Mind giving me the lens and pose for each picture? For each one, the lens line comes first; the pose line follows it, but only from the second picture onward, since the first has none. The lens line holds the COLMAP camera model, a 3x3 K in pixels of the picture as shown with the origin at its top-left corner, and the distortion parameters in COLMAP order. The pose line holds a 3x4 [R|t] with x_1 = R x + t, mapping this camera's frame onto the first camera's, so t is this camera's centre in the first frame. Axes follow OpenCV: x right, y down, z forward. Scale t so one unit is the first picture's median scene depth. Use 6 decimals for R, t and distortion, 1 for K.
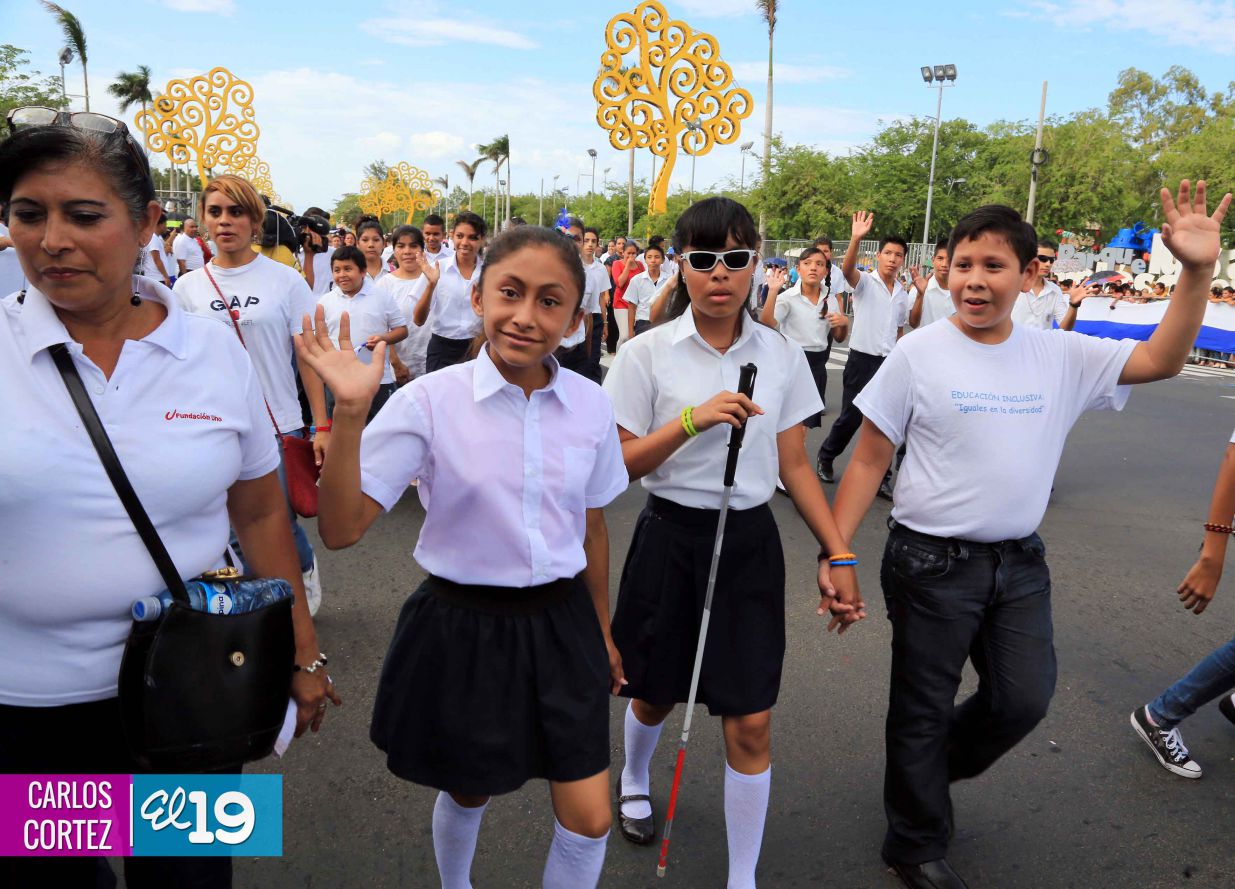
lens RADIAL K [[911.7, 0, 662.6], [0, 911.7, 445.6], [0, 0, 1]] dist [-0.119294, 0.066862]
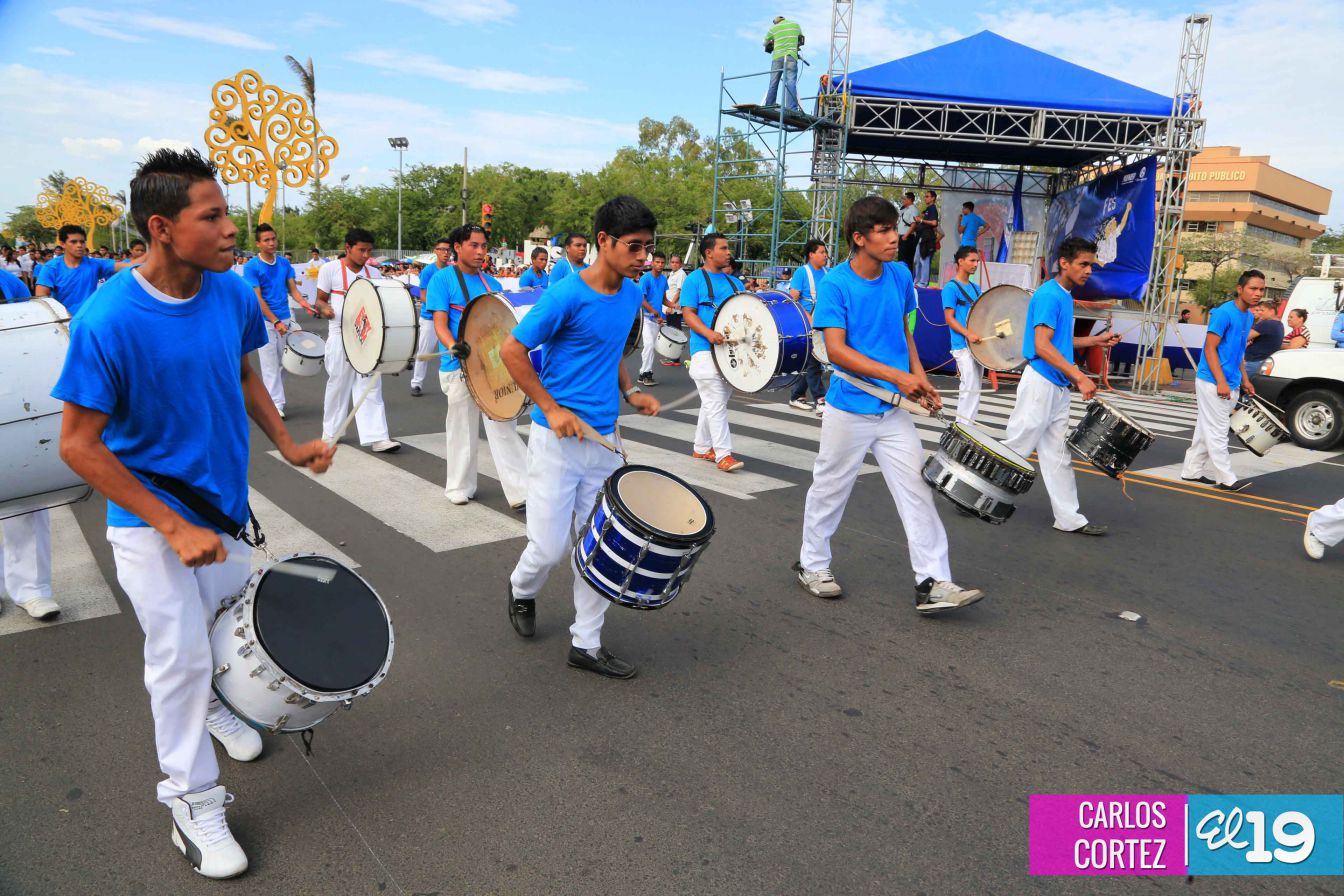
lens RADIAL K [[910.1, 0, 677.3], [0, 910.1, 455.4], [0, 0, 1]] dist [-0.119409, 0.066308]
pose [[0.957438, -0.064150, 0.281421, 0.187078], [0.063886, 0.997906, 0.010125, 0.093989], [-0.281481, 0.008285, 0.959531, -0.402883]]
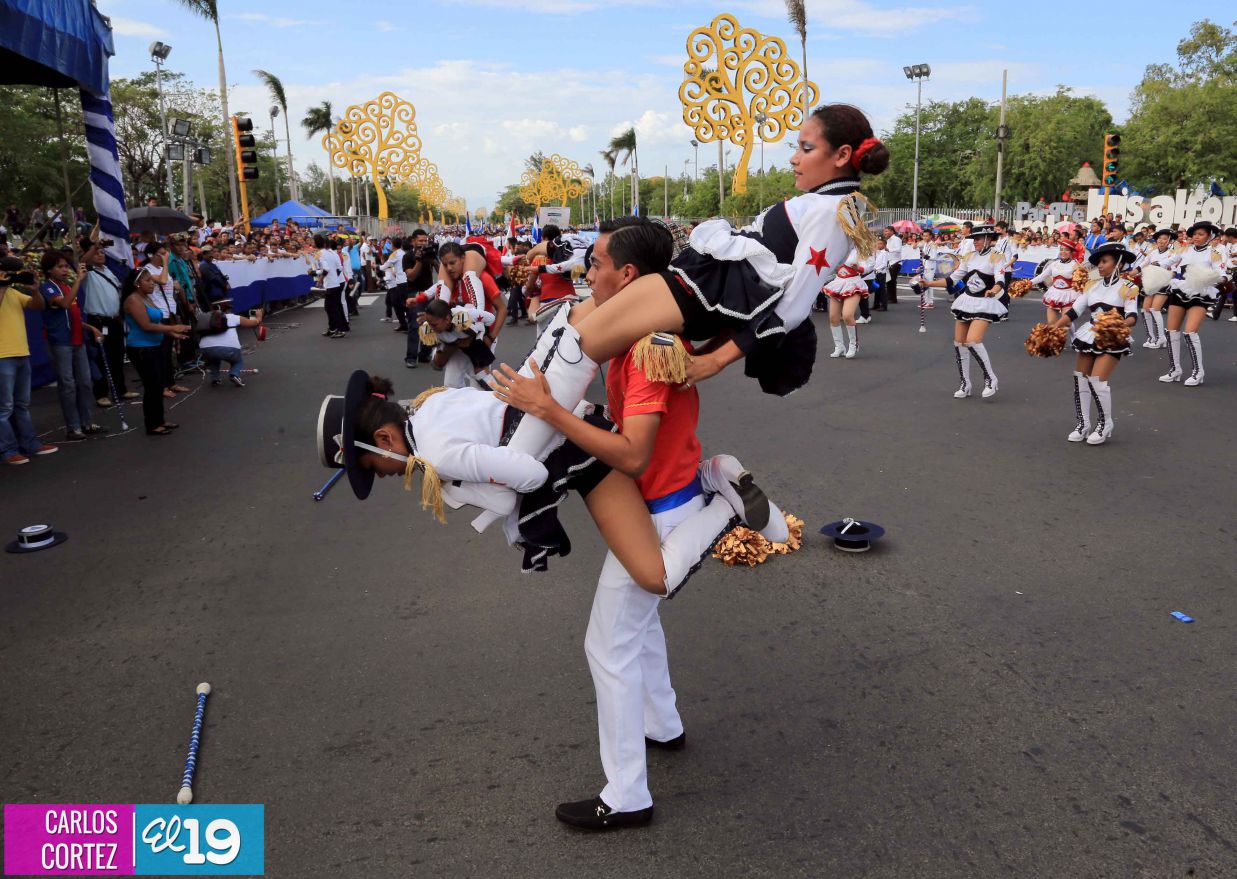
lens RADIAL K [[914.8, 0, 672.7], [0, 914.8, 446.4], [0, 0, 1]] dist [-0.122284, 0.068786]
pose [[0.983629, -0.022831, -0.178753, 0.113614], [0.027756, 0.999300, 0.025097, 0.040153], [0.178054, -0.029648, 0.983574, -0.187716]]
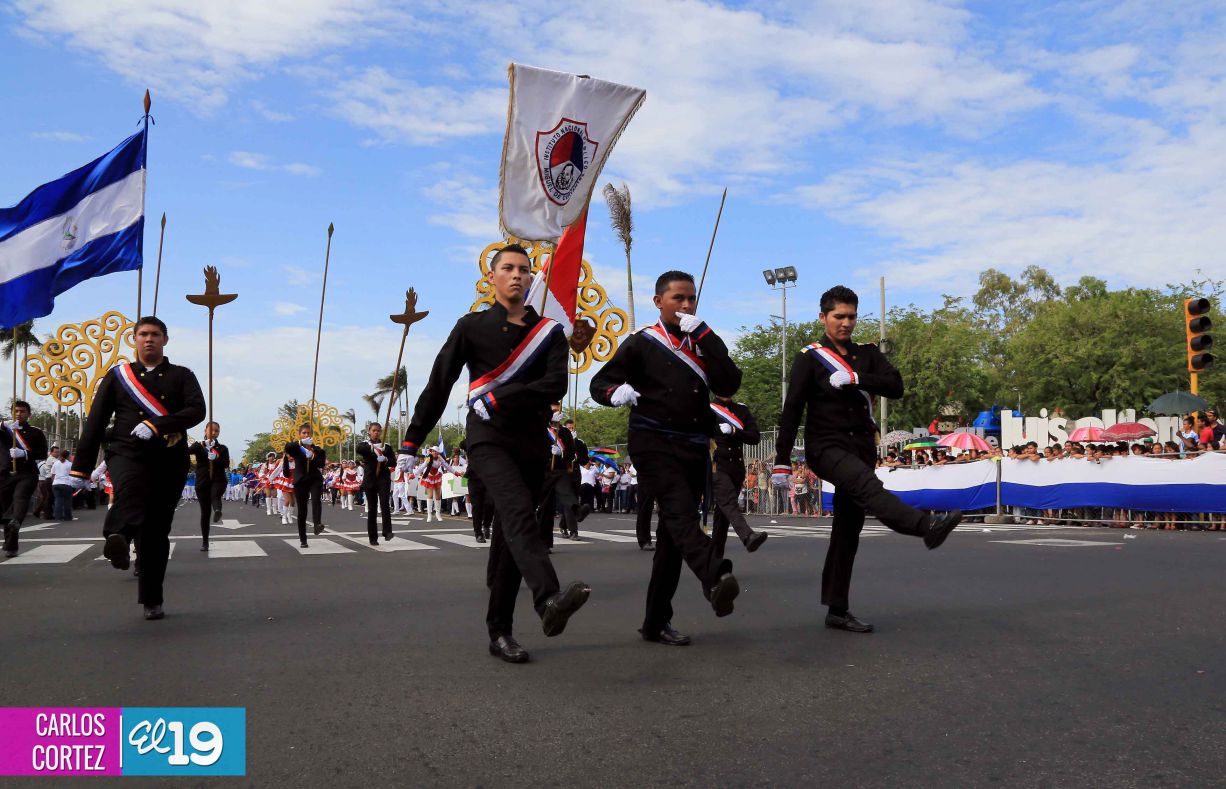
lens RADIAL K [[920.6, 0, 659.6], [0, 920.6, 448.4], [0, 0, 1]] dist [-0.131521, 0.092088]
pose [[0.995405, -0.055447, 0.078071, 0.046911], [0.072483, 0.969068, -0.235911, 0.010803], [-0.062576, 0.240486, 0.968634, 0.013518]]
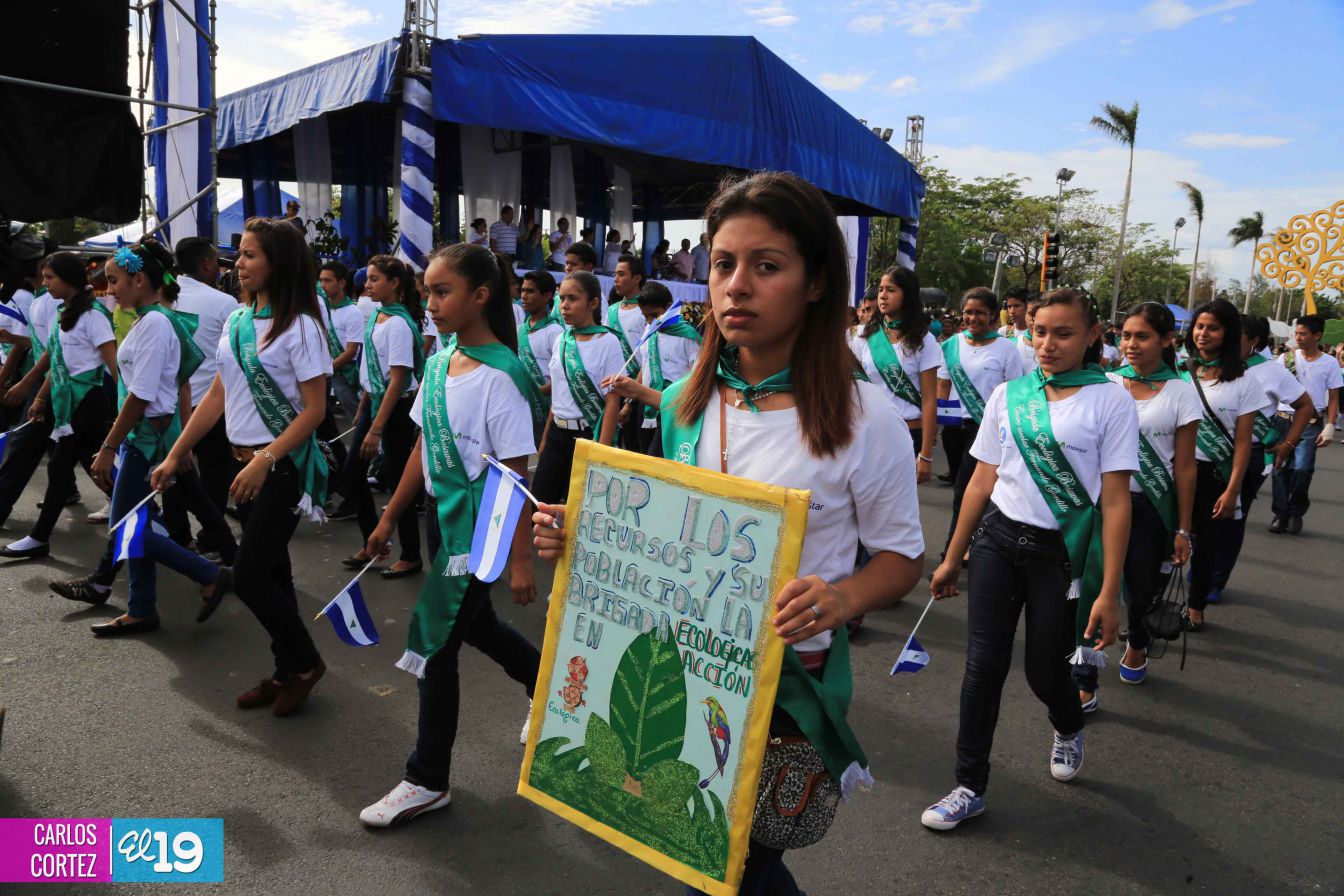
lens RADIAL K [[918.4, 0, 665.8], [0, 918.4, 454.7], [0, 0, 1]] dist [-0.119653, 0.068628]
pose [[0.415866, 0.119958, -0.901480, 0.237437], [-0.225702, 0.973863, 0.025470, 0.061195], [0.880974, 0.192873, 0.432071, -0.230645]]
